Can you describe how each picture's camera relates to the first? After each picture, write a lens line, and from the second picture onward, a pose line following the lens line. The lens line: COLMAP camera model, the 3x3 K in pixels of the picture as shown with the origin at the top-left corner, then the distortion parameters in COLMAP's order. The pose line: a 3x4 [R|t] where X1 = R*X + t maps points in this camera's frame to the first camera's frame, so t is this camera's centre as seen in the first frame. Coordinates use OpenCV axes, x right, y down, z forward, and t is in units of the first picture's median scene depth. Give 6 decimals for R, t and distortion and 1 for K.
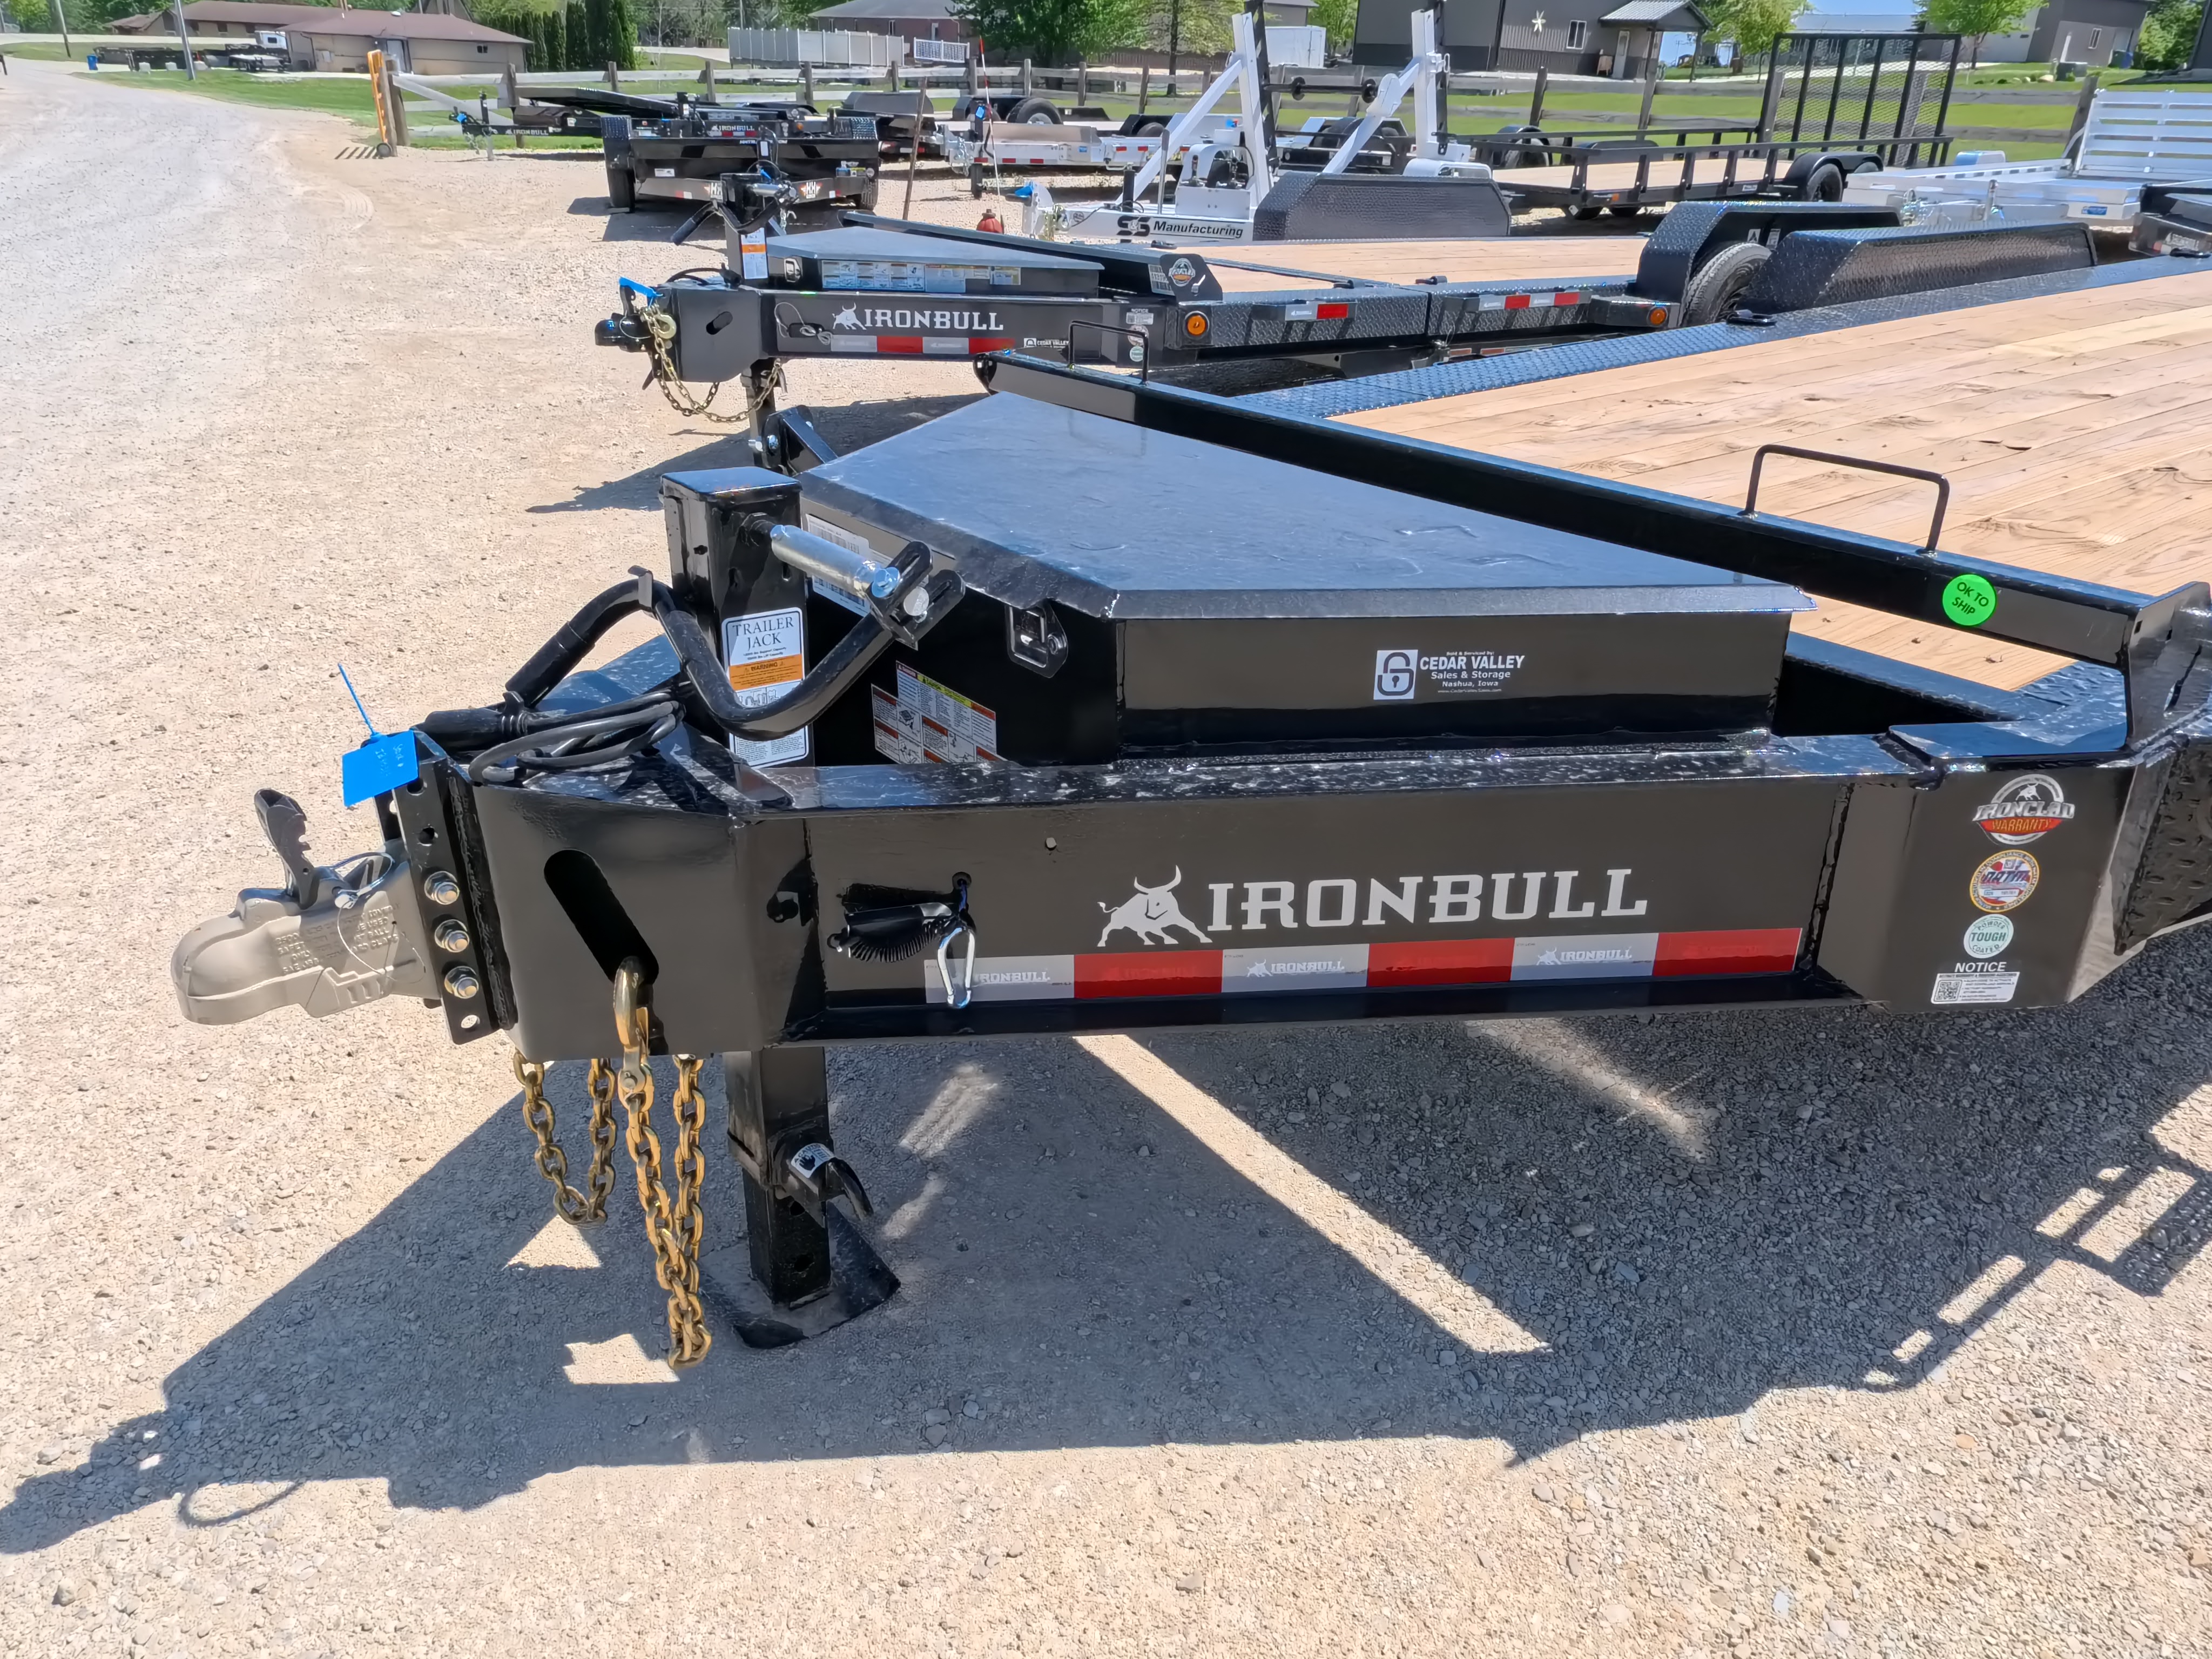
lens RADIAL K [[1581.6, 0, 1106.0], [0, 1581.6, 829.5], [0, 0, 1]] dist [-0.004813, 0.006106]
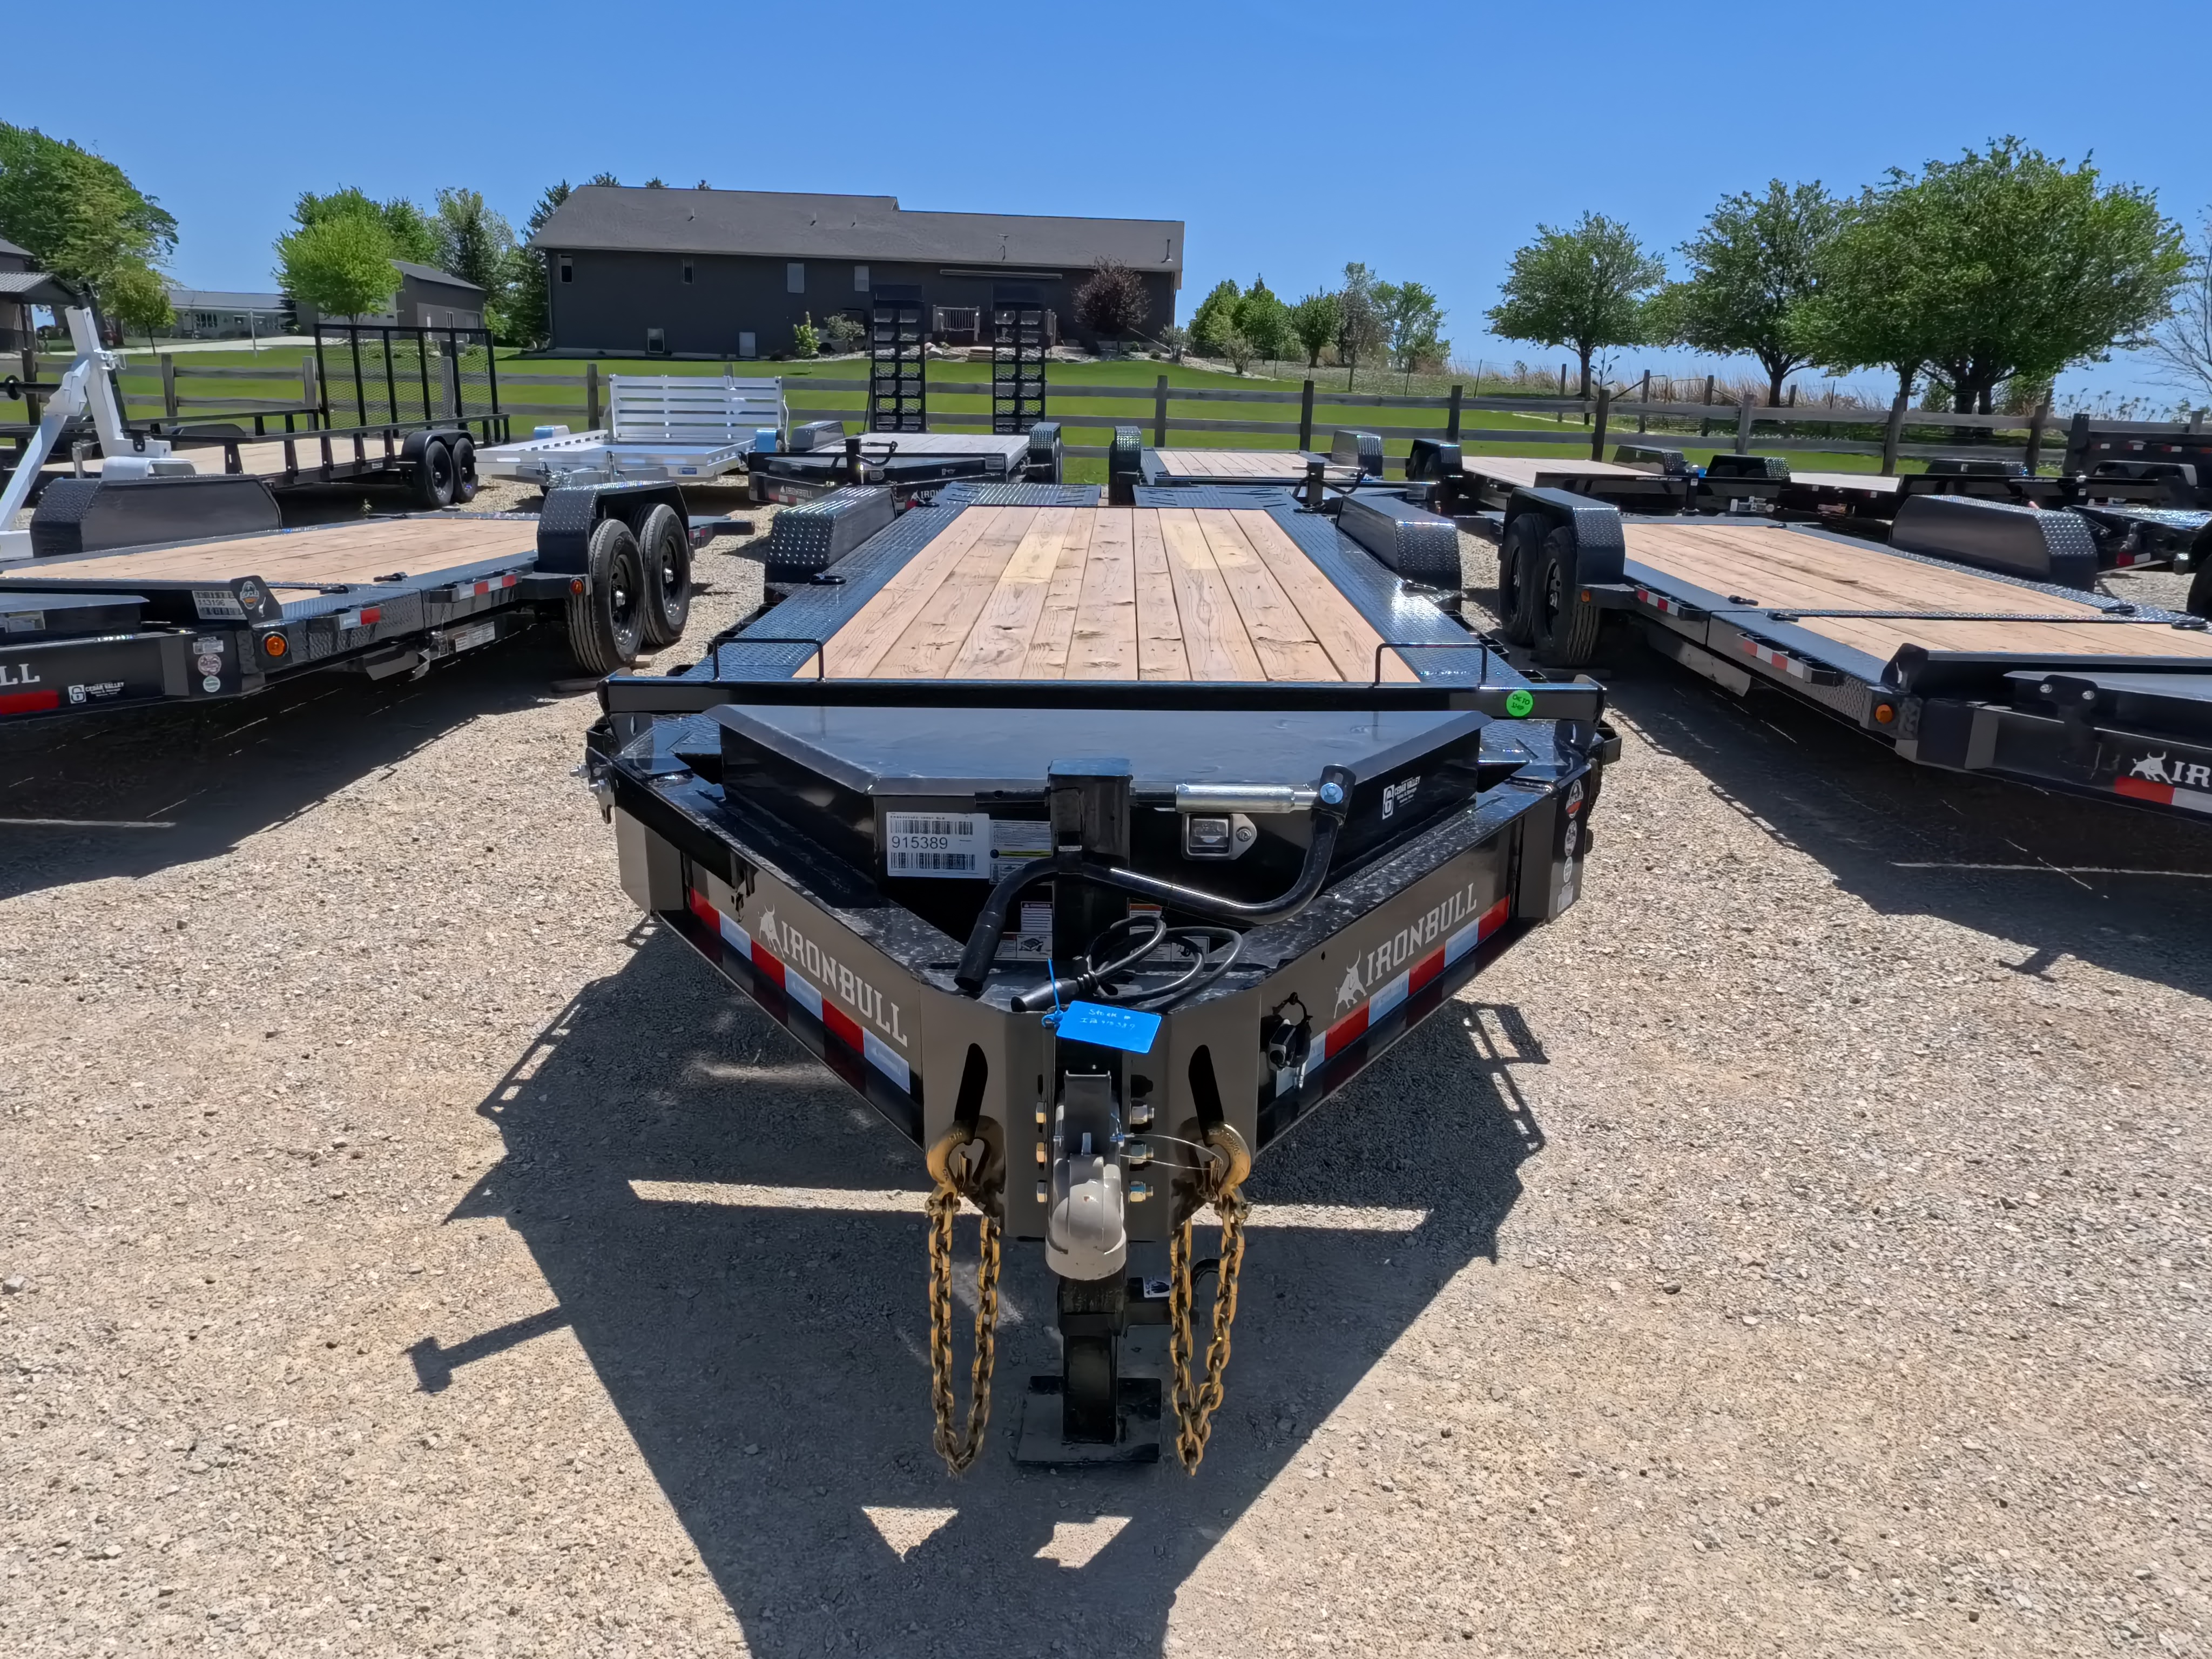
lens RADIAL K [[1581.6, 0, 1106.0], [0, 1581.6, 829.5], [0, 0, 1]] dist [-0.004813, 0.006106]
pose [[0.616023, -0.220863, 0.756132, -0.368747], [0.329824, 0.944016, 0.007034, -0.052892], [-0.715354, 0.245057, 0.654382, 0.039111]]
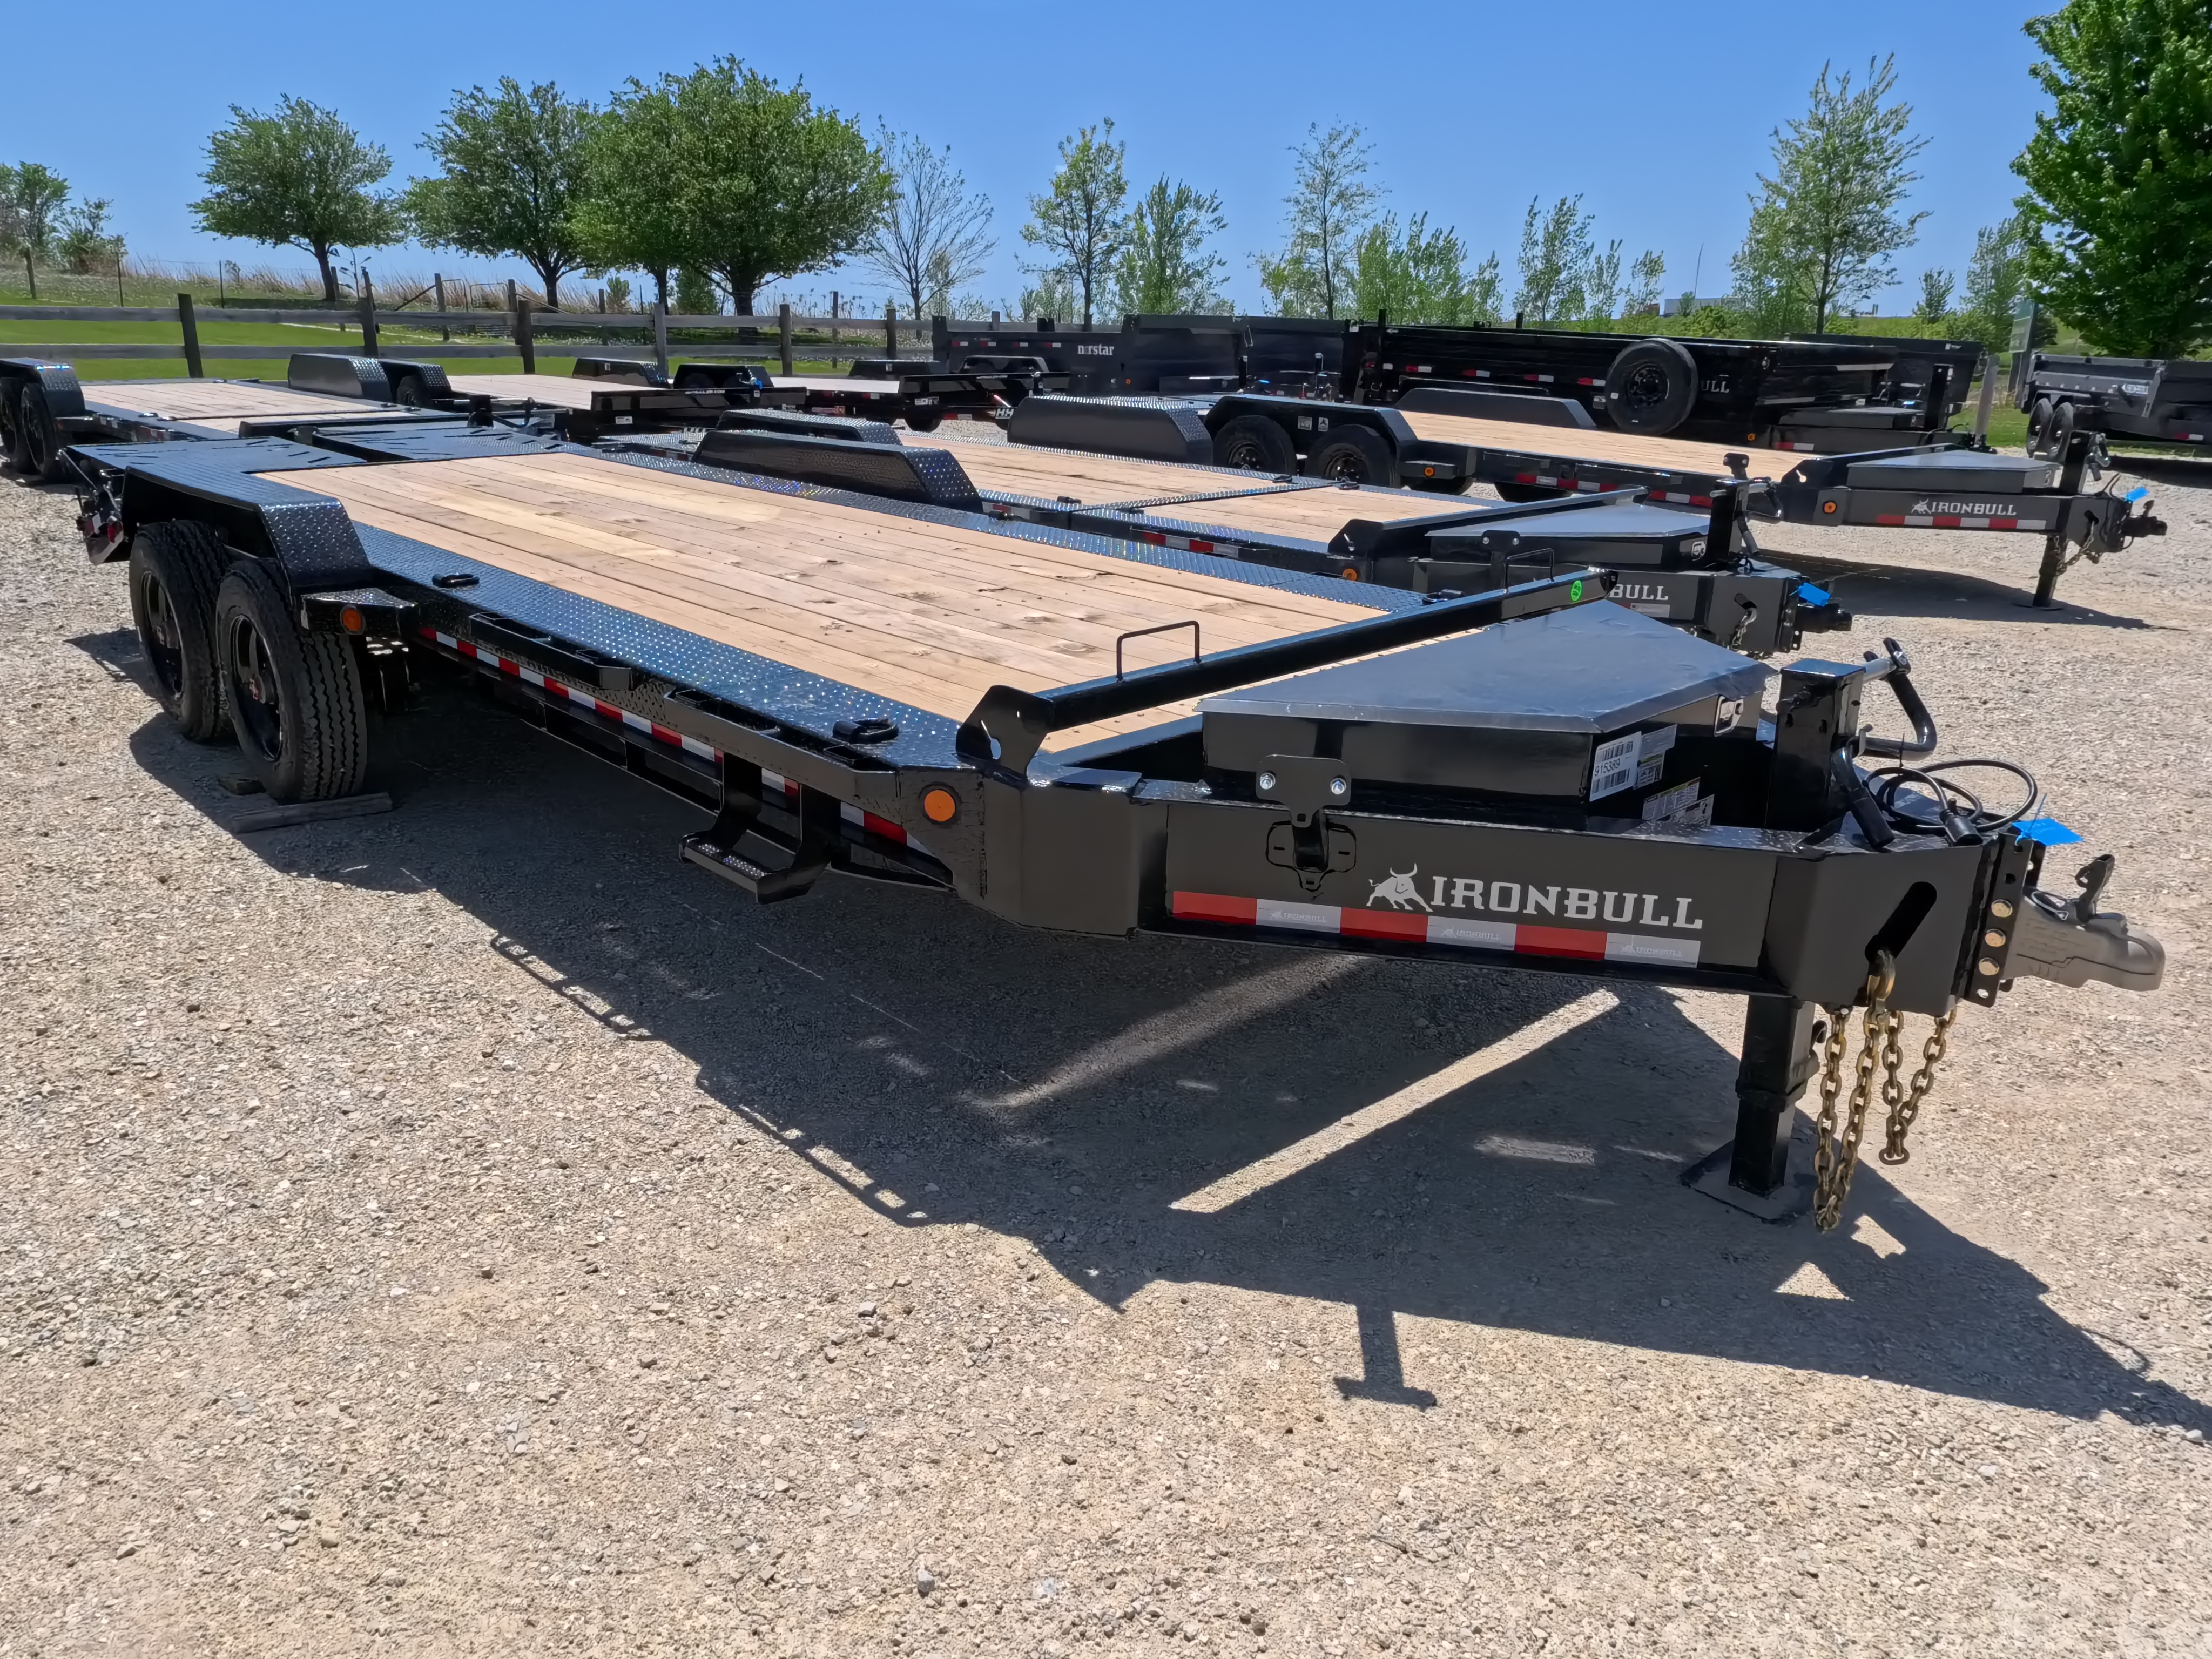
lens RADIAL K [[1591.5, 0, 1106.0], [0, 1591.5, 829.5], [0, 0, 1]] dist [0.000150, 0.002031]
pose [[-0.107598, -0.332439, 0.936967, -0.543039], [0.415961, 0.840933, 0.346133, -0.295707], [-0.902994, 0.426985, 0.047799, 0.502224]]
